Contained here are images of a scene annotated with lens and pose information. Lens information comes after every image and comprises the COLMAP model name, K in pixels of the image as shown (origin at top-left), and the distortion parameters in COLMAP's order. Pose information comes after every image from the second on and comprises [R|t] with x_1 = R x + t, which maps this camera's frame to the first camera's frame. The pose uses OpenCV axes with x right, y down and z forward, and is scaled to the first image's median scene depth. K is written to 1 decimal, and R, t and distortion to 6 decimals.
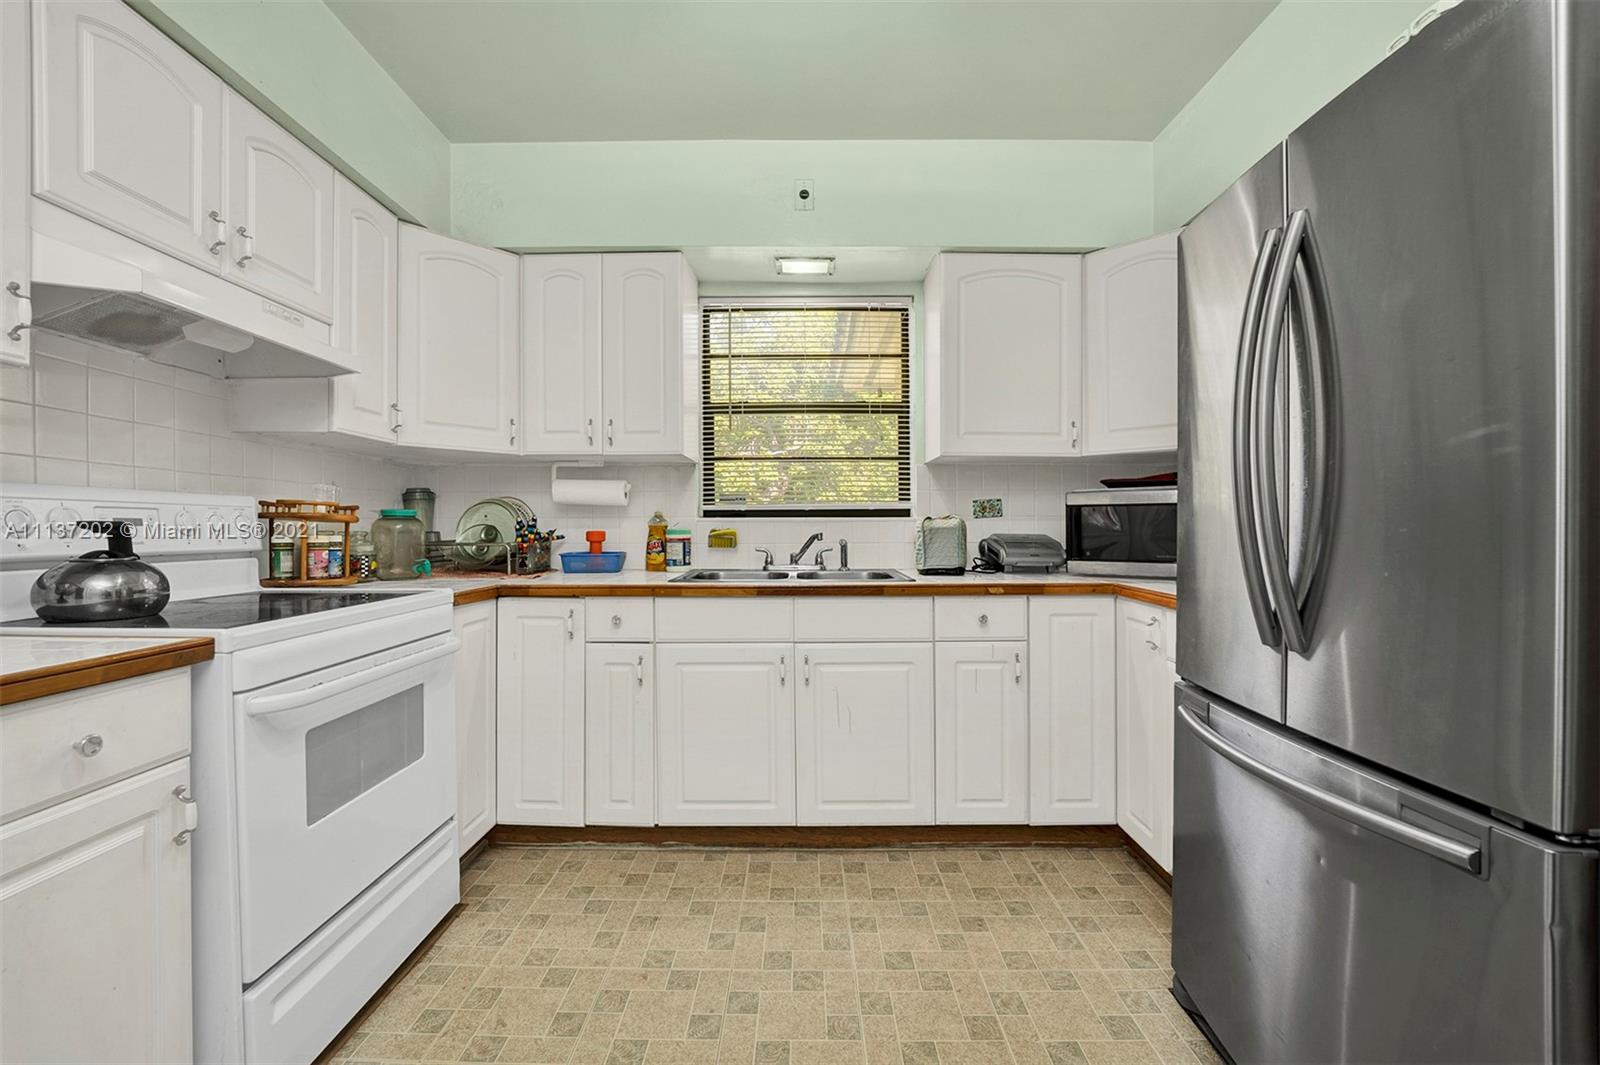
lens RADIAL K [[675.8, 0, 797.6], [0, 675.8, 537.7], [0, 0, 1]] dist [-0.027209, 0.002522]
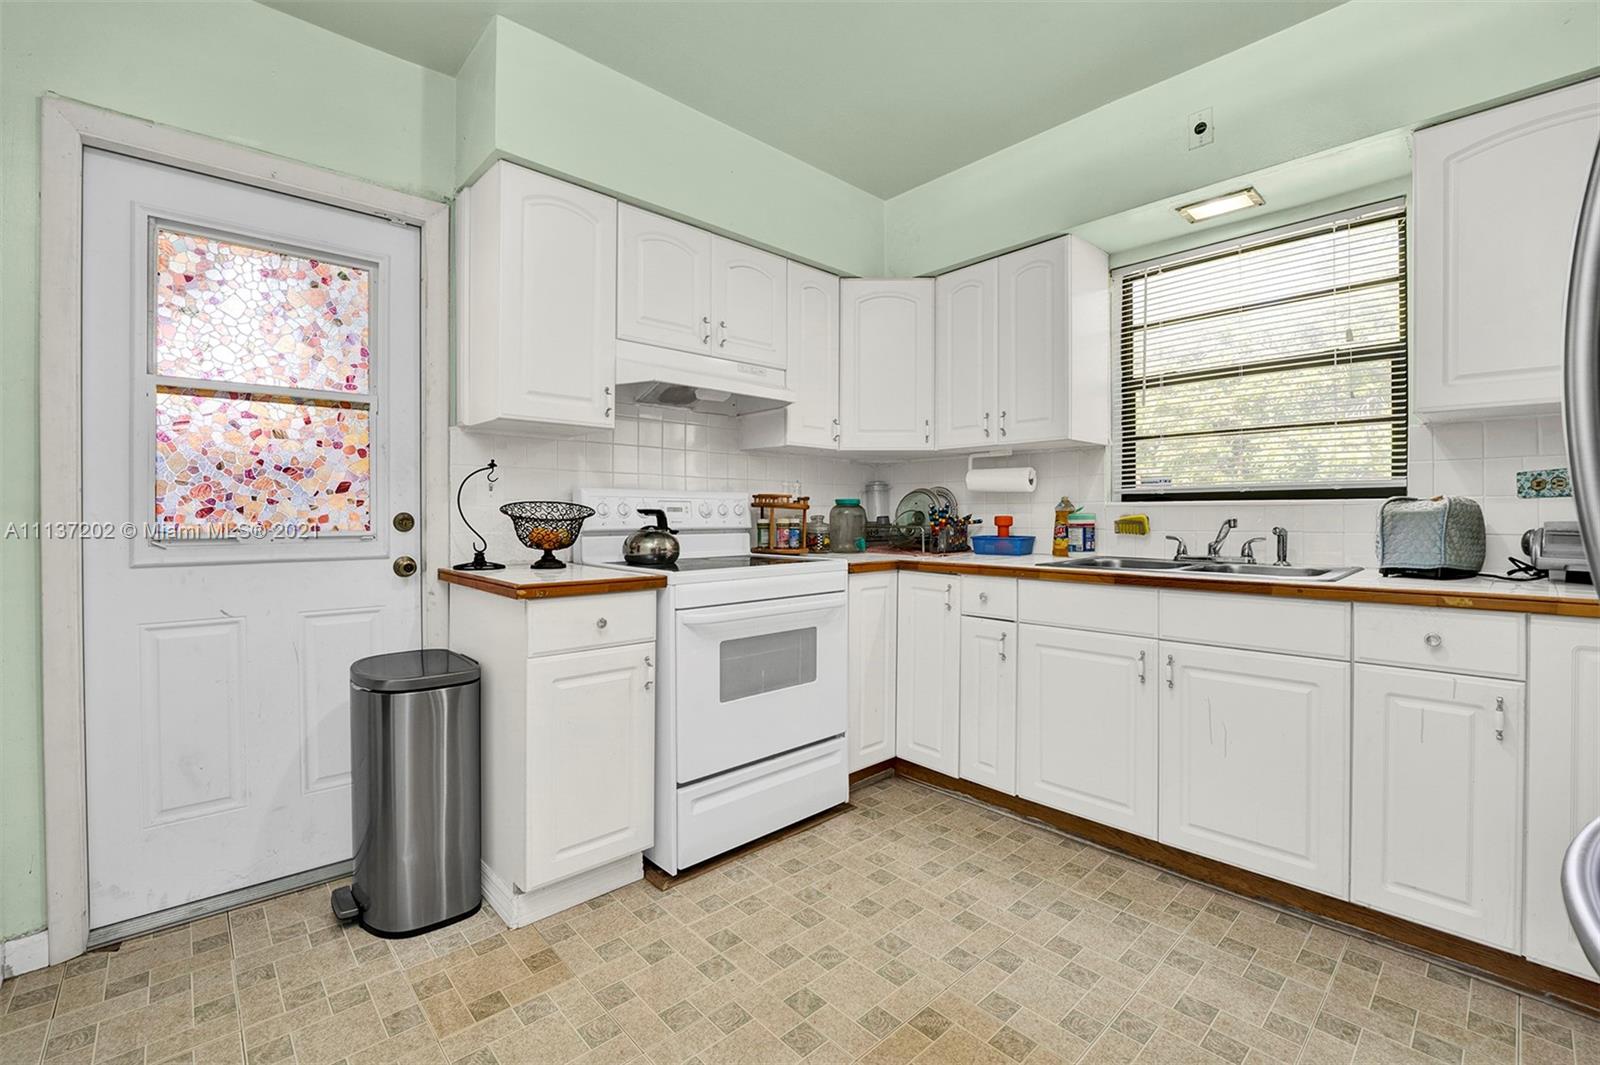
lens RADIAL K [[693.1, 0, 775.8], [0, 693.1, 526.5], [0, 0, 1]] dist [-0.017656, -0.000871]
pose [[0.668054, 0.013390, -0.743993, 0.342132], [-0.009930, 0.999909, 0.009079, 0.000367], [0.744047, 0.001322, 0.668126, -0.001925]]
